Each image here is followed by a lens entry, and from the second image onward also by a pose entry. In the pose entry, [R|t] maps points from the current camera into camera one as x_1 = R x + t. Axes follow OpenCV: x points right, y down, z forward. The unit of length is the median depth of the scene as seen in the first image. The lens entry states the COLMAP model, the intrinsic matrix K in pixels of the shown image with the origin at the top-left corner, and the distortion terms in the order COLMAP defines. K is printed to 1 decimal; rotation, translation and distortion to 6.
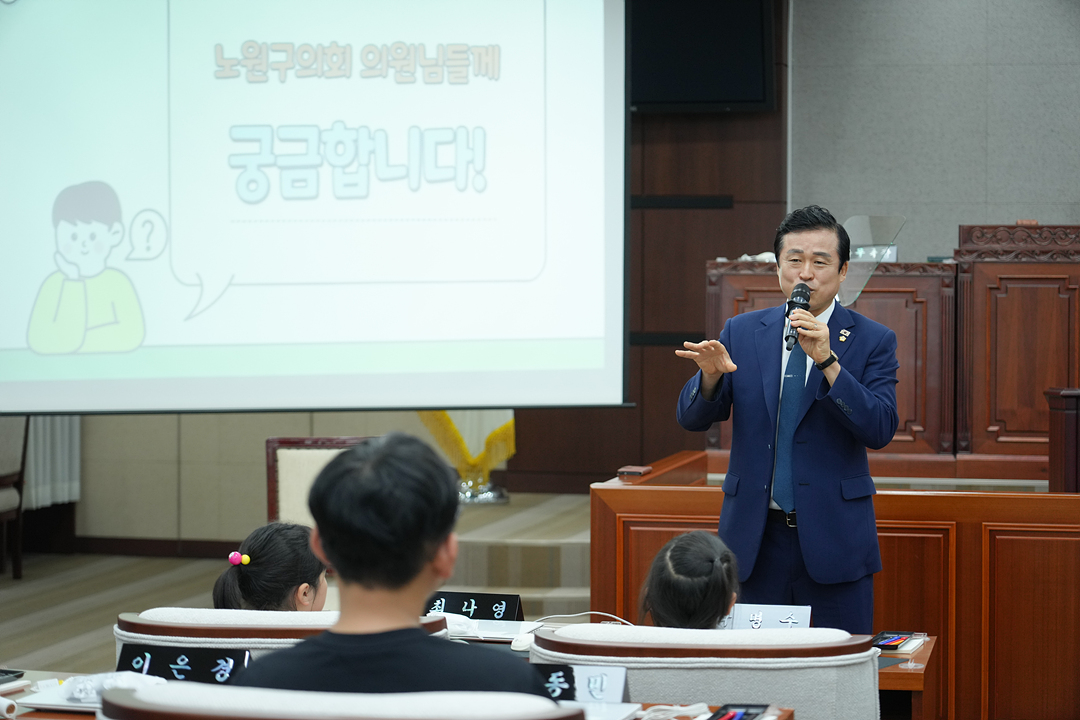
lens RADIAL K [[2906.6, 0, 540.0], [0, 2906.6, 360.0], [0, 0, 1]] dist [-0.132291, 0.306448]
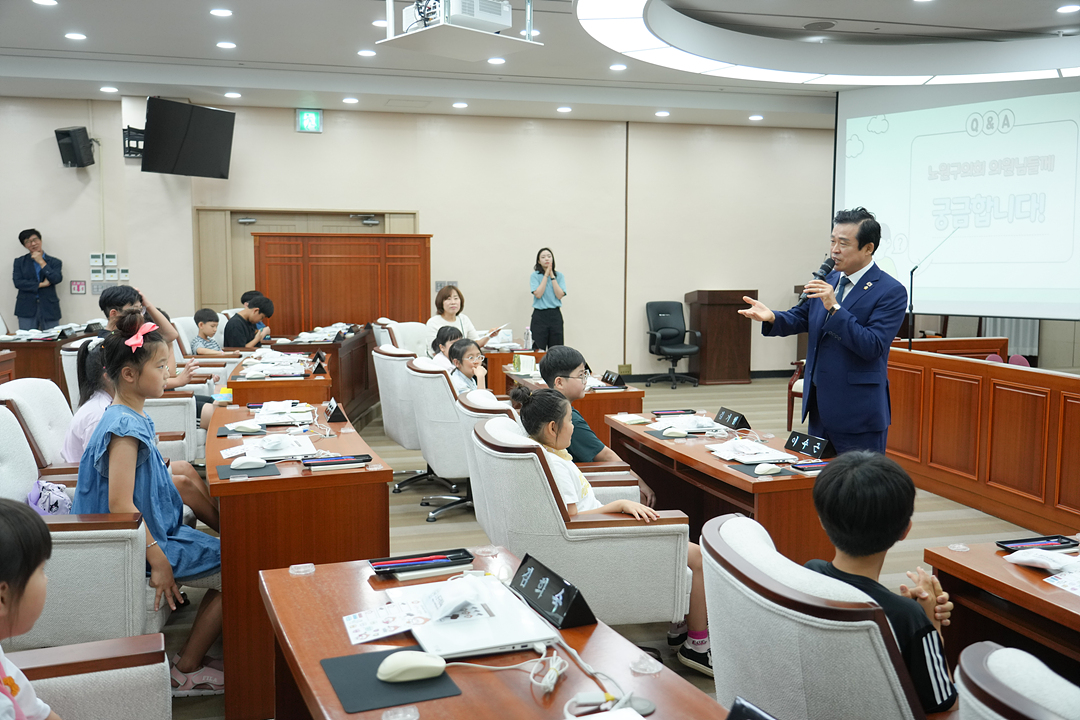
lens RADIAL K [[1000.2, 0, 540.0], [0, 1000.2, 360.0], [0, 0, 1]] dist [0.042090, -0.008931]
pose [[0.477761, 0.085776, -0.874292, 0.492281], [-0.036672, 0.996302, 0.077706, 0.001906], [0.877724, -0.005063, 0.479140, 0.287996]]
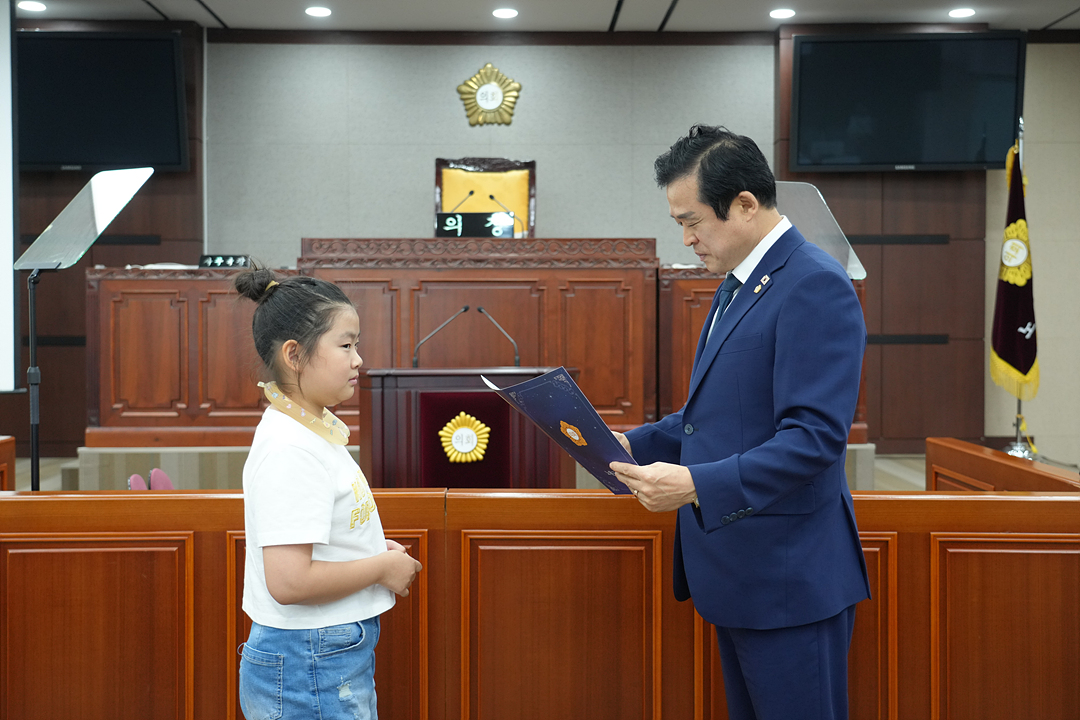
lens RADIAL K [[1204.3, 0, 538.3], [0, 1204.3, 339.3], [0, 0, 1]] dist [0.096495, -0.025906]
pose [[0.968105, -0.007513, 0.250431, 0.112825], [0.013404, 0.999672, -0.021827, 0.008377], [-0.250185, 0.024488, 0.967888, 0.481464]]
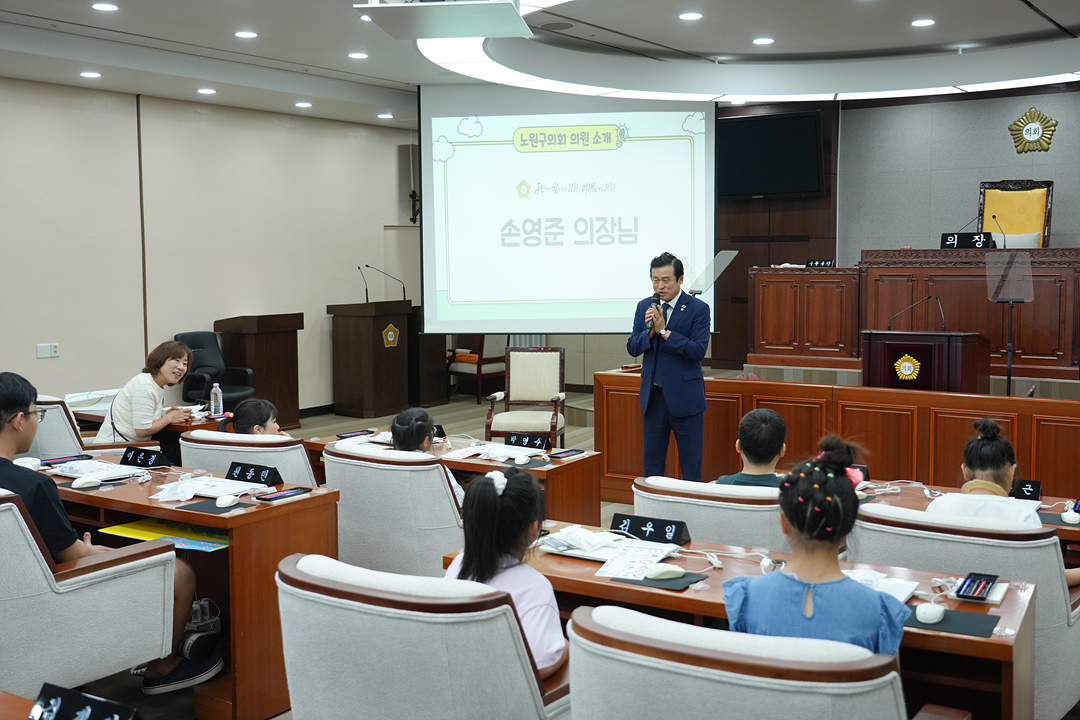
lens RADIAL K [[1211.6, 0, 540.0], [0, 1211.6, 360.0], [0, 0, 1]] dist [0.058766, -0.028406]
pose [[0.937832, 0.020209, -0.346501, 0.232835], [-0.002549, 0.998678, 0.051344, -0.011293], [0.347080, -0.047269, 0.936643, 0.081920]]
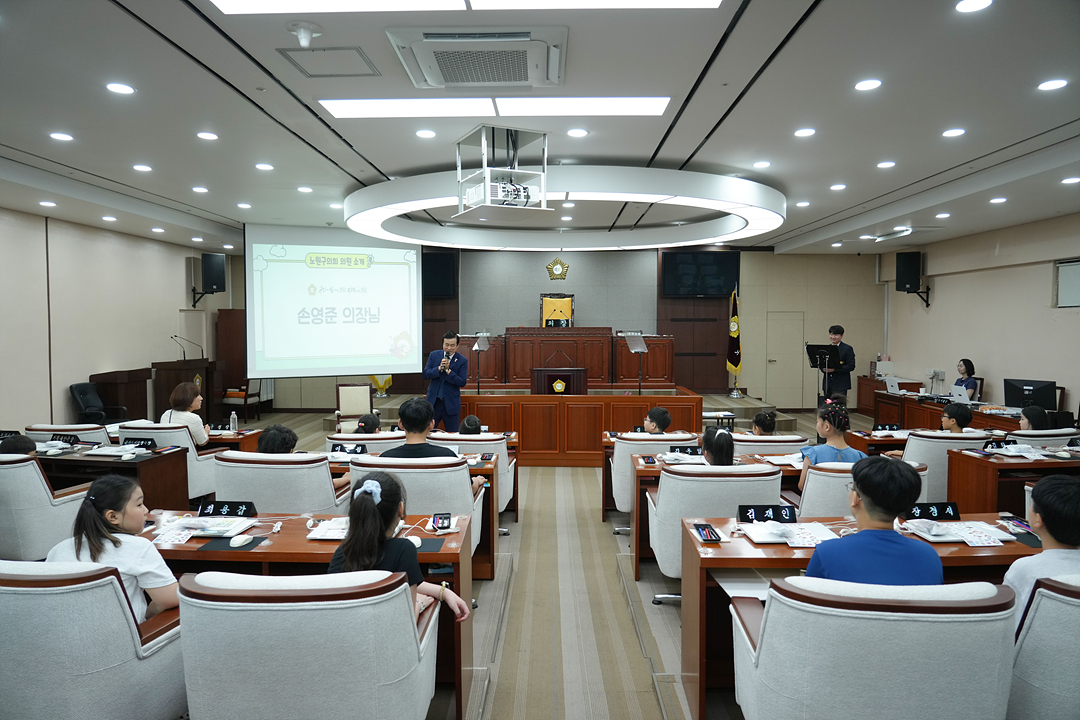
lens RADIAL K [[745.3, 0, 530.7], [0, 745.3, 358.6], [0, 0, 1]] dist [-0.013576, -0.001435]
pose [[0.978236, -0.014895, 0.206961, -0.038456], [0.013084, 0.999863, 0.010117, -0.012635], [-0.207083, -0.007189, 0.978297, -0.034169]]
